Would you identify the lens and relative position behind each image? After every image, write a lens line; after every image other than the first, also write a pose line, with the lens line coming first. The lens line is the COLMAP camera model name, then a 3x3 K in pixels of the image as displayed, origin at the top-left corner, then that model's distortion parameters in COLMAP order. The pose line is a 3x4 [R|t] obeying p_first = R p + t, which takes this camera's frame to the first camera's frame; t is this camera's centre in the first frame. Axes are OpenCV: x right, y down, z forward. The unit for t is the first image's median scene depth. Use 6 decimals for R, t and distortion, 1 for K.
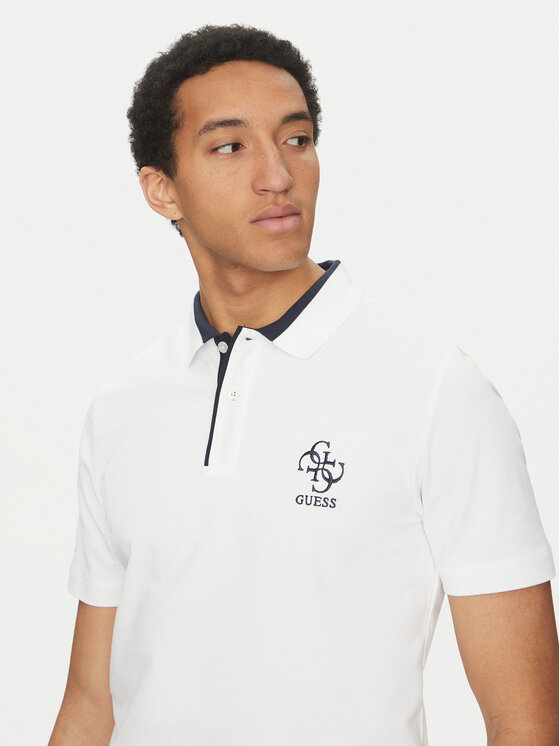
lens RADIAL K [[1141.7, 0, 280.0], [0, 1141.7, 373.0], [0, 0, 1]] dist [0.007334, -0.011757]
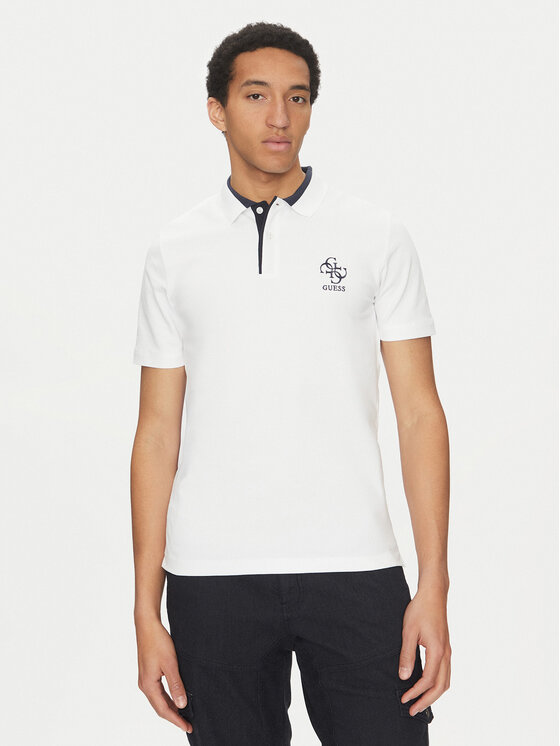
lens RADIAL K [[976.1, 0, 280.0], [0, 976.1, 373.0], [0, 0, 1]] dist [-0.003918, -0.003500]
pose [[0.973830, 0.217829, -0.064856, 0.175429], [-0.207899, 0.969056, 0.133073, 0.006331], [0.091836, -0.116107, 0.988982, -0.517177]]
